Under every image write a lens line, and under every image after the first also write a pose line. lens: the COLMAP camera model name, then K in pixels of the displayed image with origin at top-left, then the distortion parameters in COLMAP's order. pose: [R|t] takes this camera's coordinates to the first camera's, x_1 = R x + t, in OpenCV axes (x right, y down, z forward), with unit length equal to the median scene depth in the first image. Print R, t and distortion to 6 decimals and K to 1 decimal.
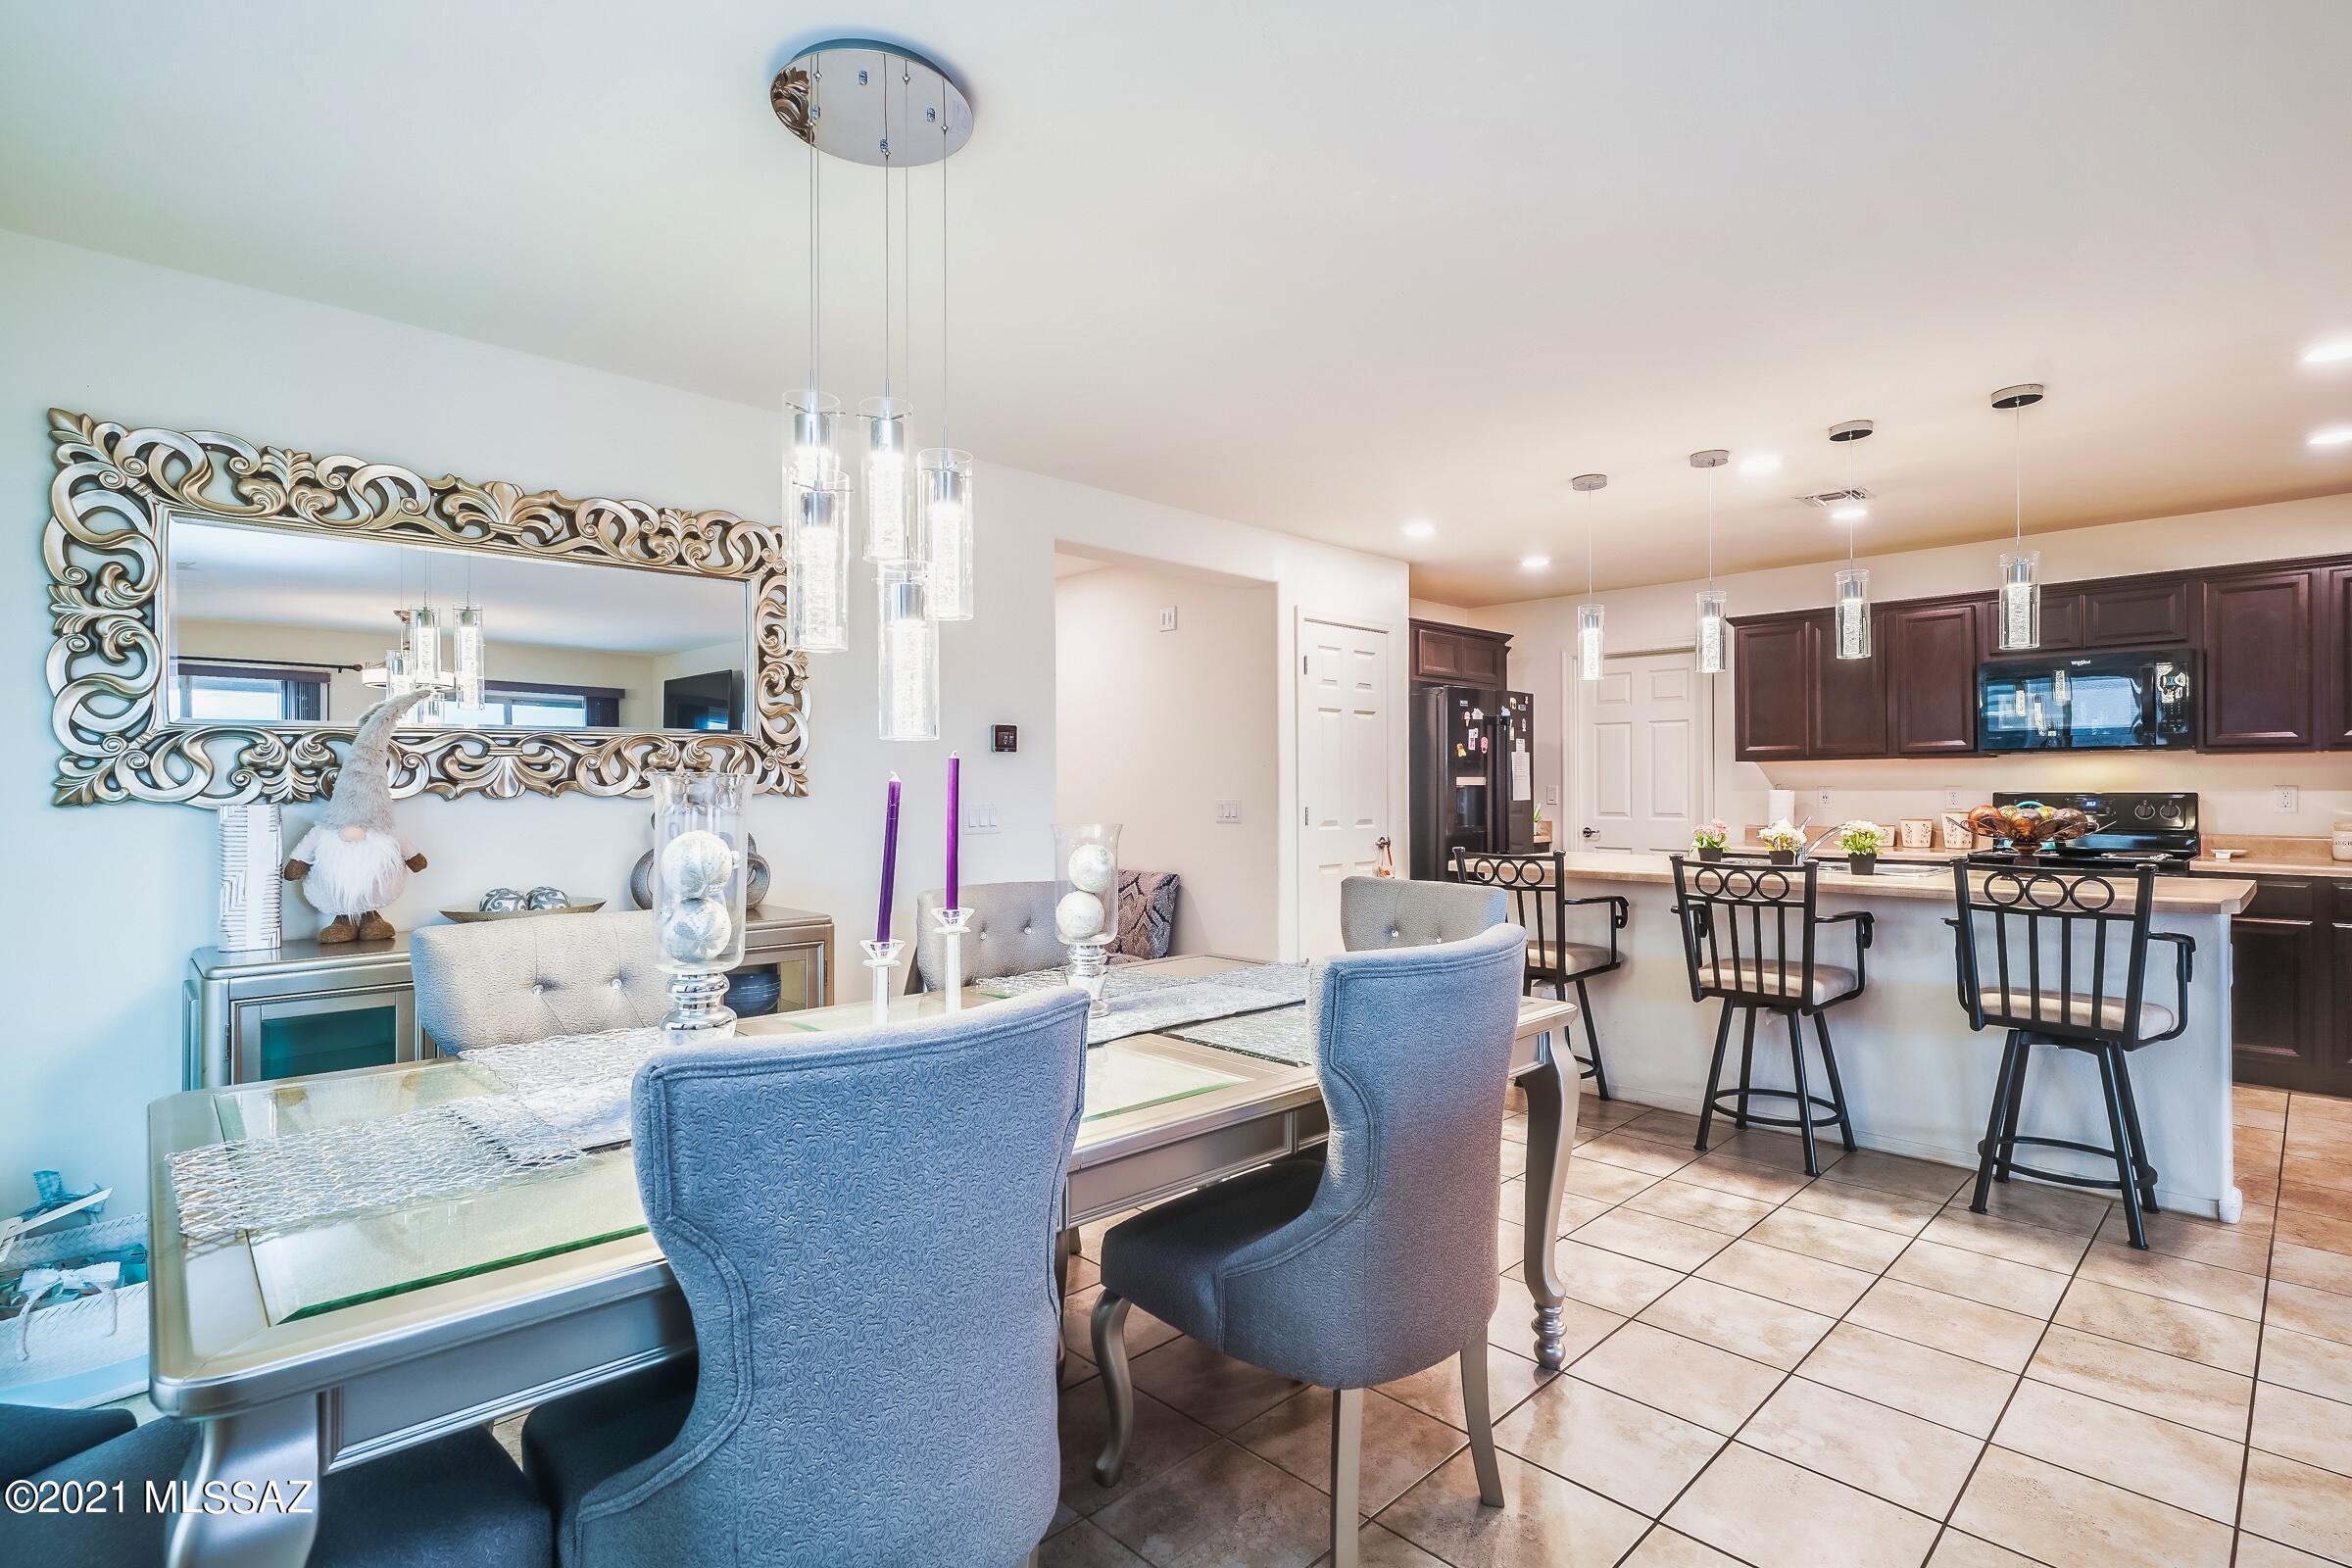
lens RADIAL K [[1131.2, 0, 1177.7], [0, 1131.2, 775.8], [0, 0, 1]] dist [-0.008874, 0.005910]
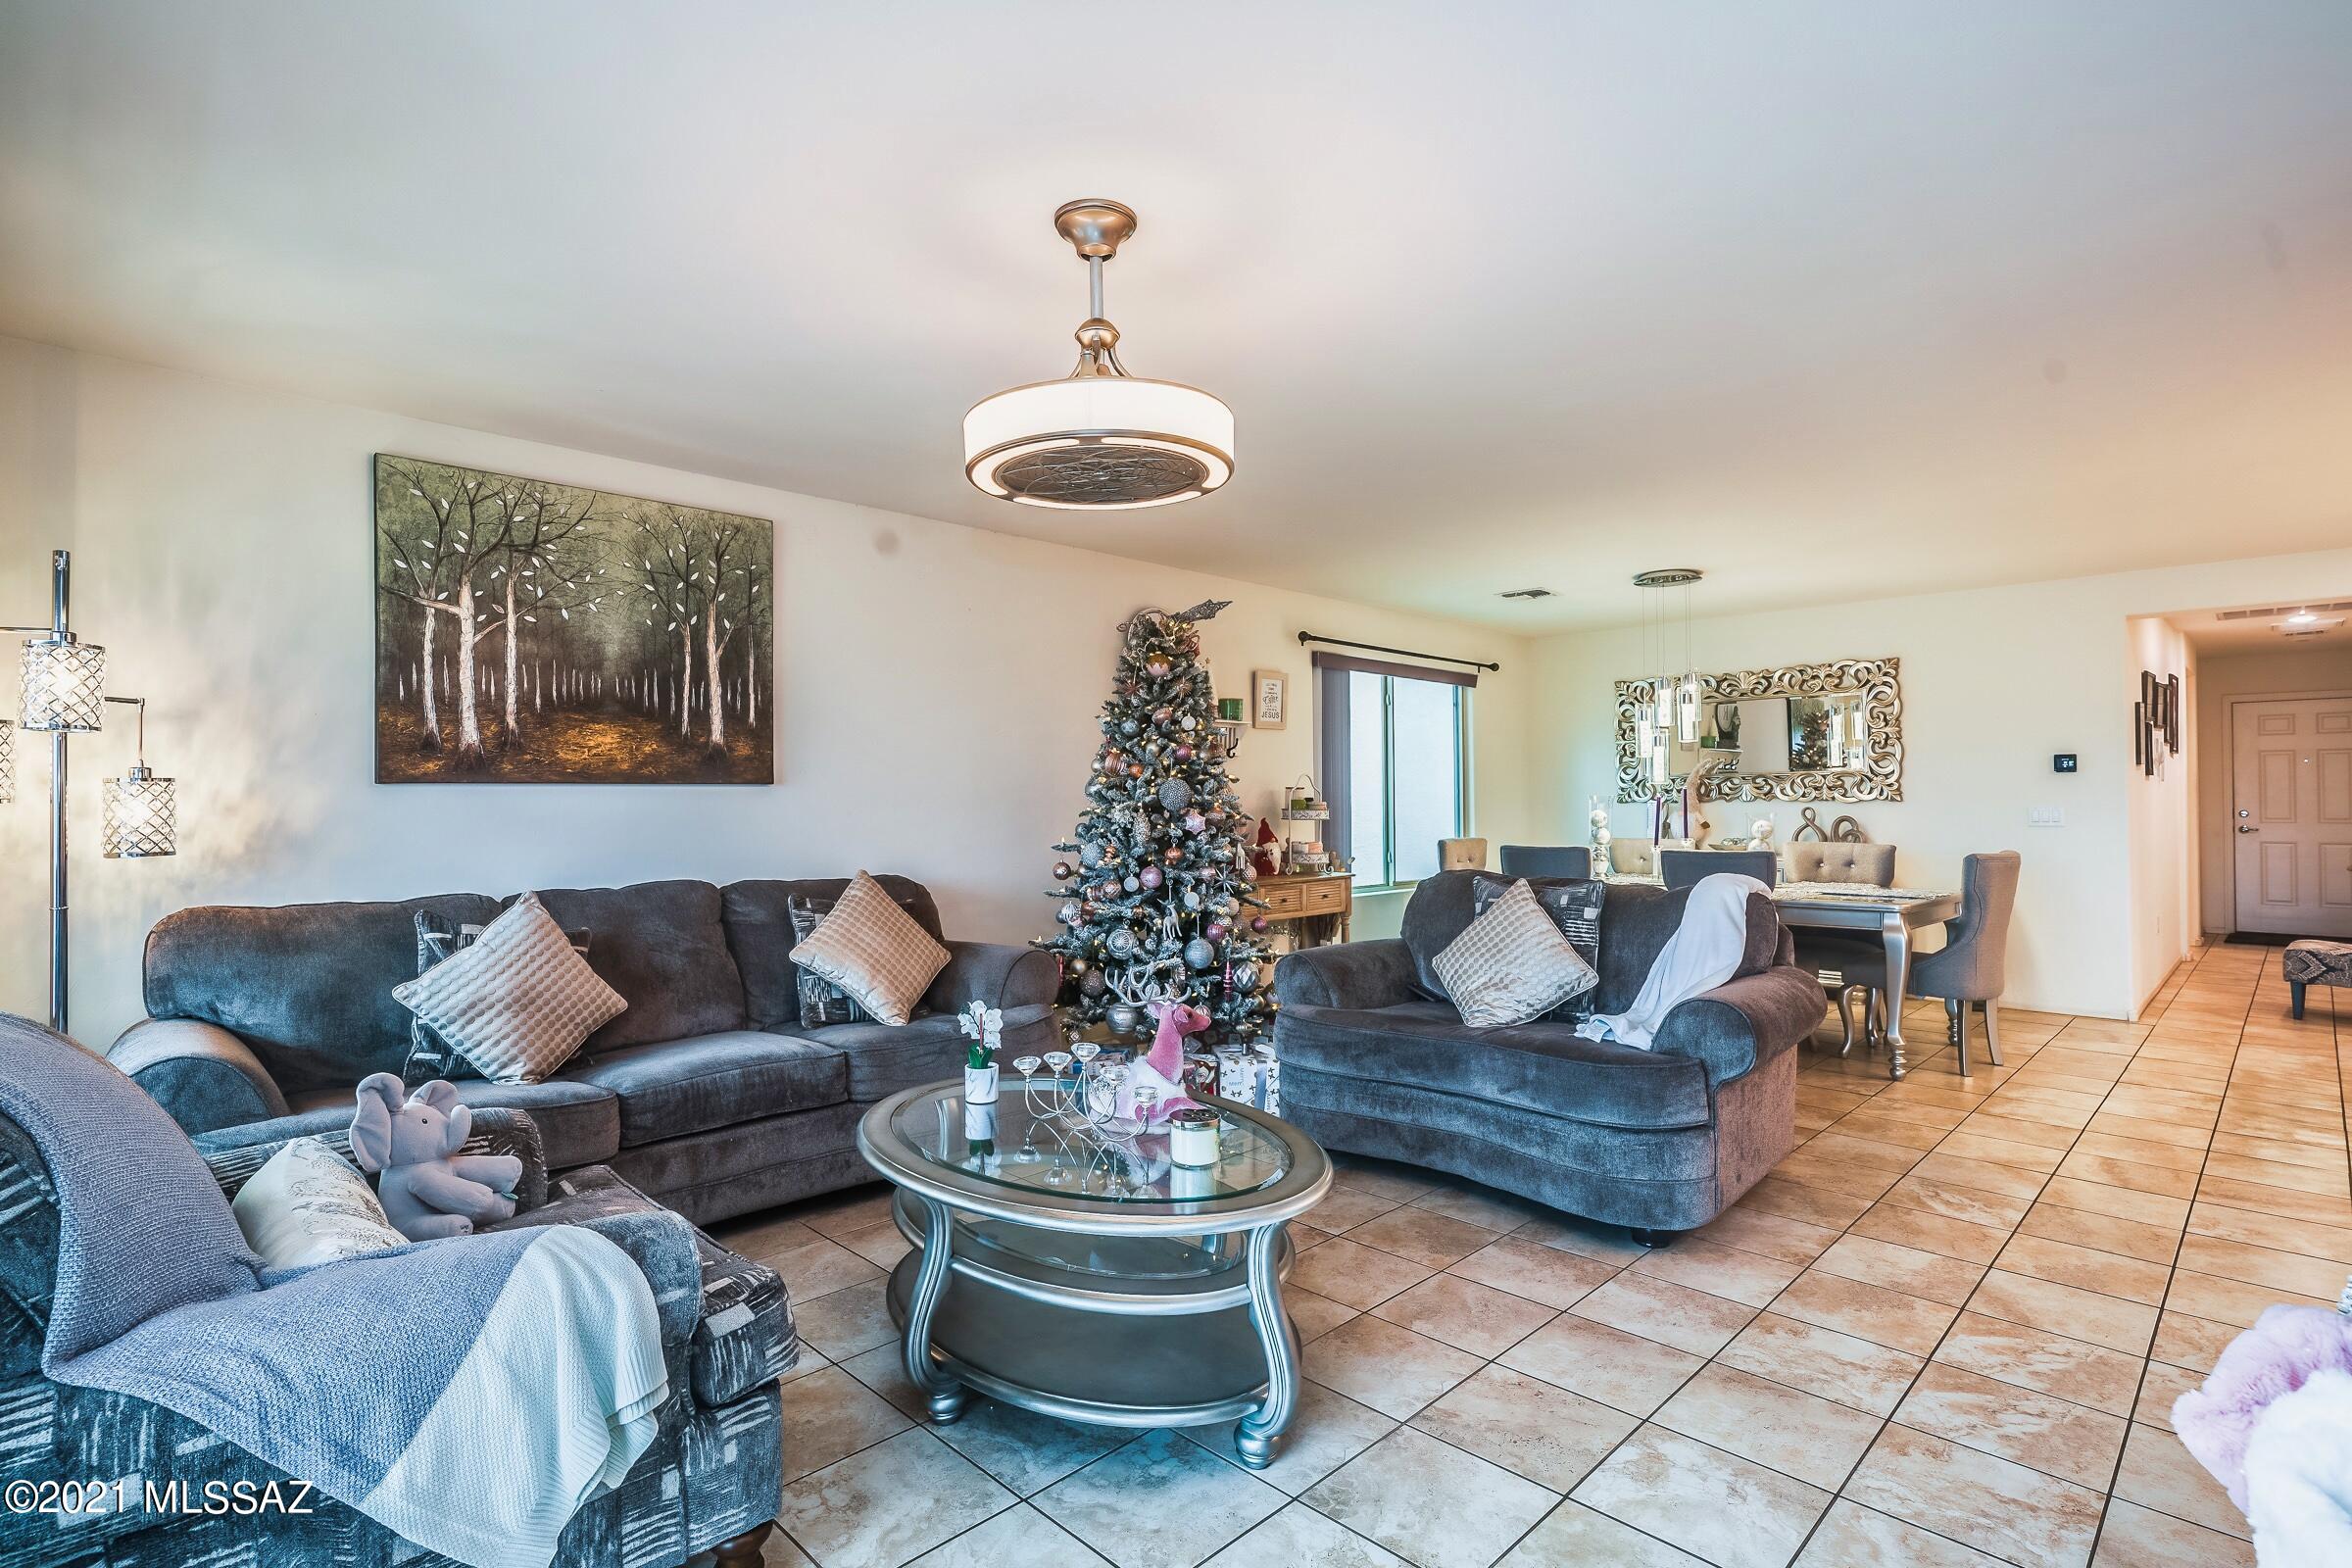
lens RADIAL K [[1131.2, 0, 1178.7], [0, 1131.2, 783.7], [0, 0, 1]] dist [-0.008874, 0.005910]
pose [[0.006085, -0.012546, -0.999903, 1.318532], [0.013215, 0.999835, -0.012465, -0.002757], [0.999894, -0.013137, 0.006250, -0.170953]]
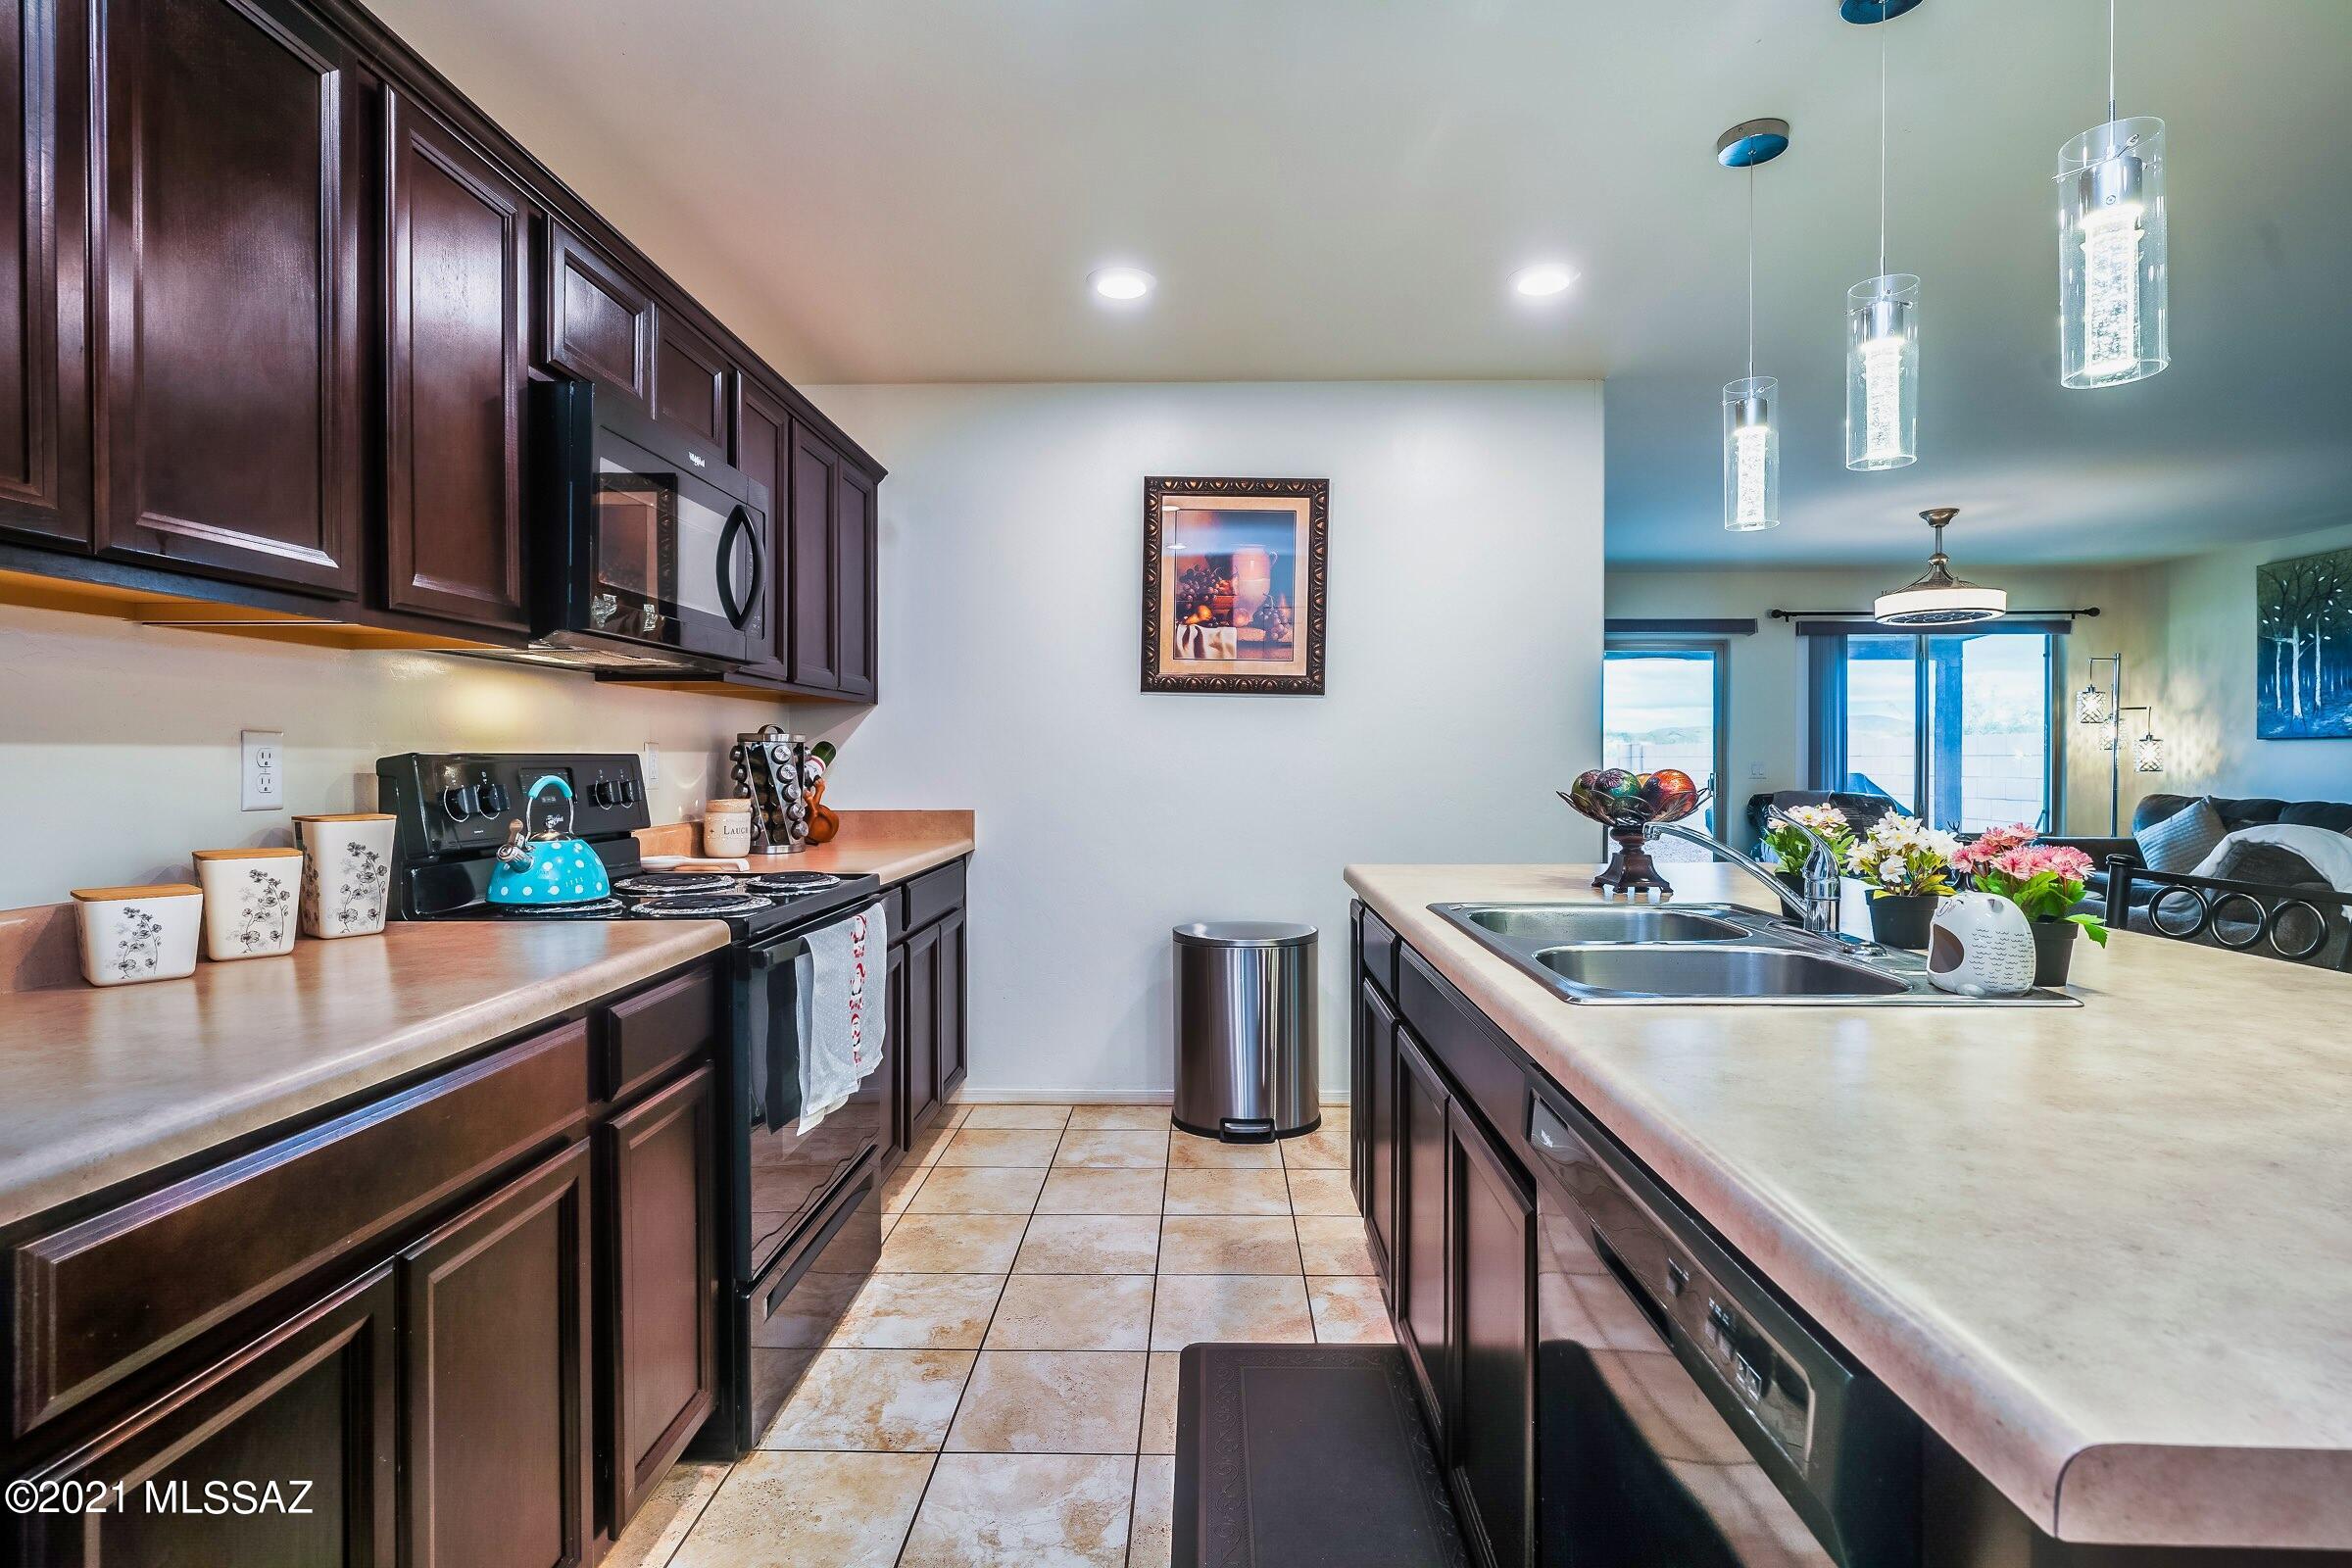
lens RADIAL K [[1131.2, 0, 1178.9], [0, 1131.2, 760.6], [0, 0, 1]] dist [-0.008874, 0.005910]
pose [[-0.694380, 0.000857, 0.719608, 0.420520], [-0.004361, 0.999976, -0.005399, 0.023469], [-0.719595, -0.006887, -0.694360, 1.400909]]
